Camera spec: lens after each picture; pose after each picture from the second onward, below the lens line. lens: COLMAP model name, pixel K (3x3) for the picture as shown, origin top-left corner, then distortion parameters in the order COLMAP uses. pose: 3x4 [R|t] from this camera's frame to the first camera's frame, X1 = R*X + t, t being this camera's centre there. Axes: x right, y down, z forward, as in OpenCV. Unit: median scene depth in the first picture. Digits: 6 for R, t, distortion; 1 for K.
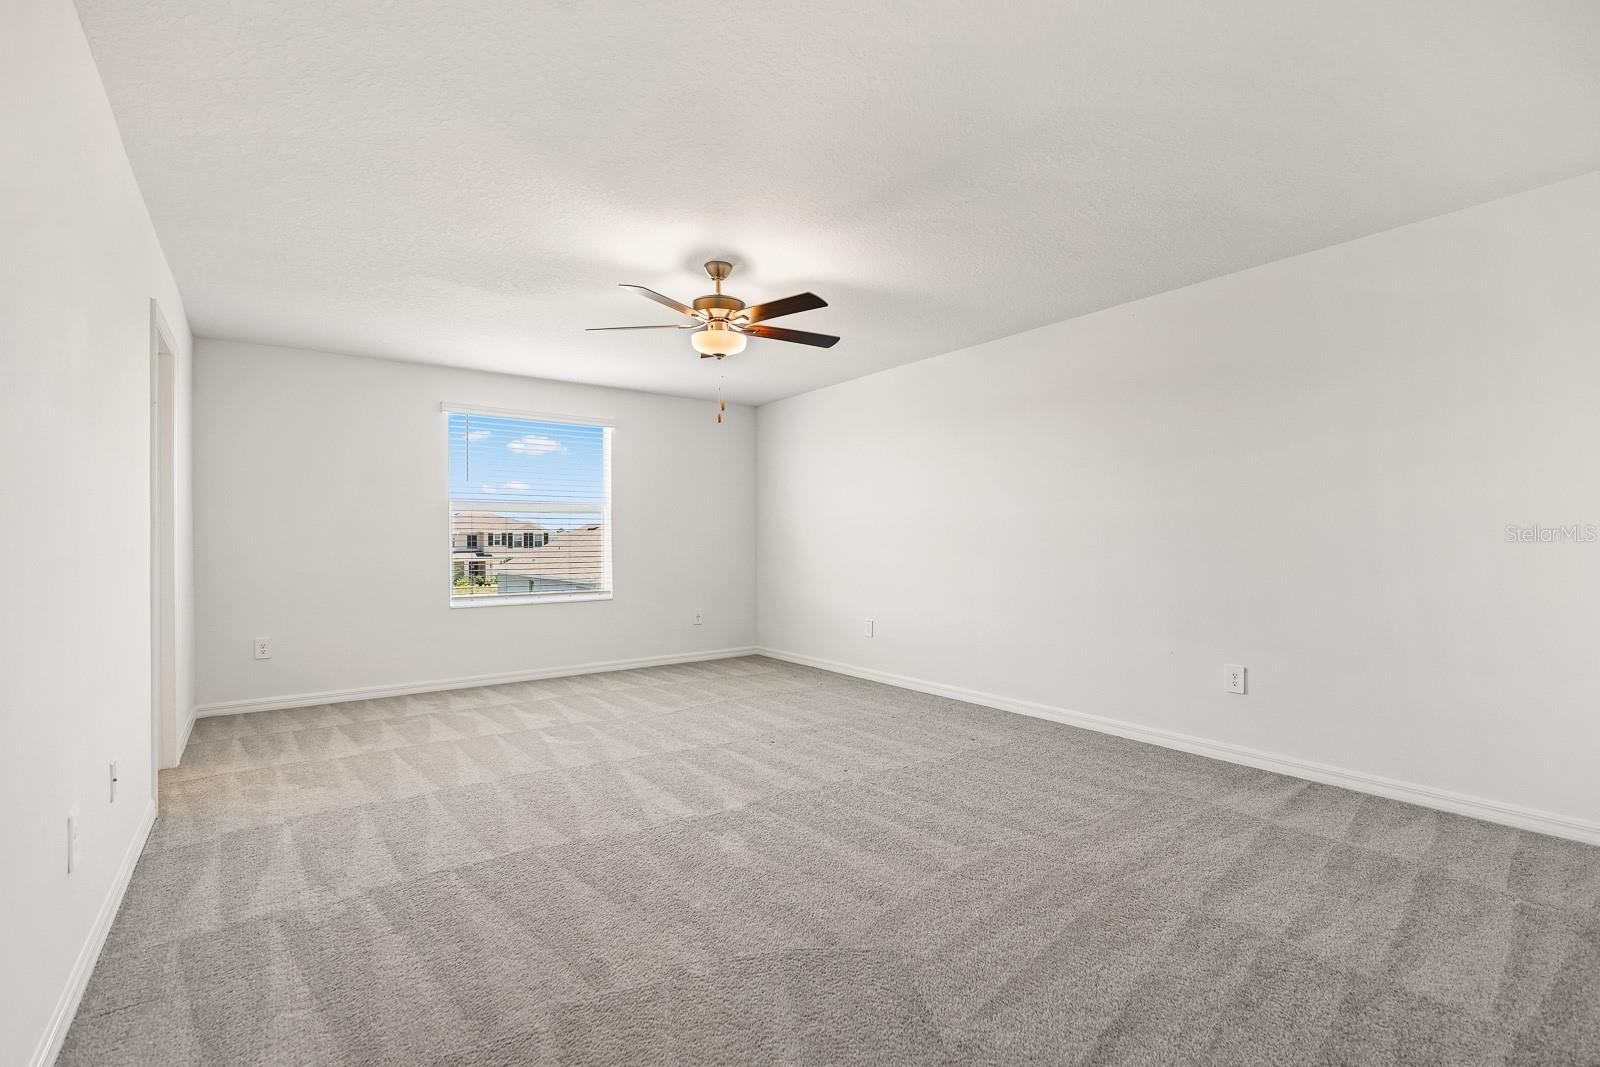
lens RADIAL K [[725.2, 0, 802.9], [0, 725.2, 536.5], [0, 0, 1]] dist [0.000527, -0.000058]
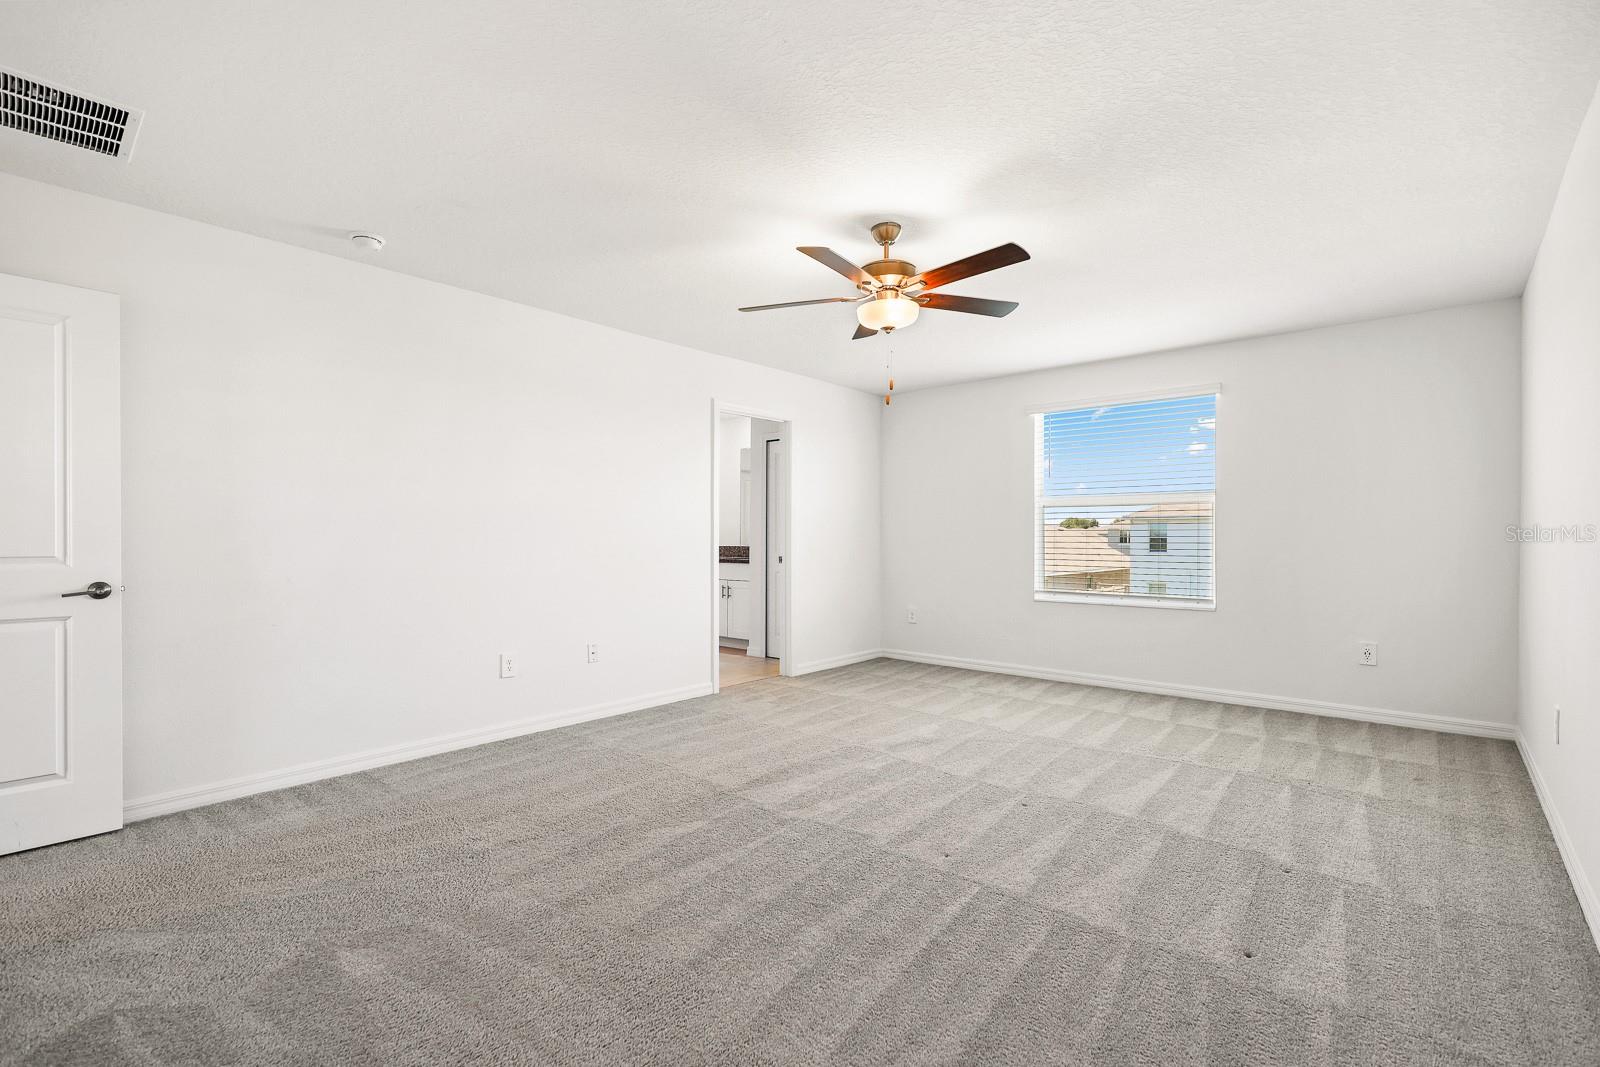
lens RADIAL K [[725.2, 0, 802.9], [0, 725.2, 536.5], [0, 0, 1]] dist [0.000527, -0.000058]
pose [[0.222543, 0.007689, -0.974893, 0.724699], [0.004888, 0.999948, 0.009002, -0.007319], [0.974911, -0.006769, 0.222494, 0.684131]]
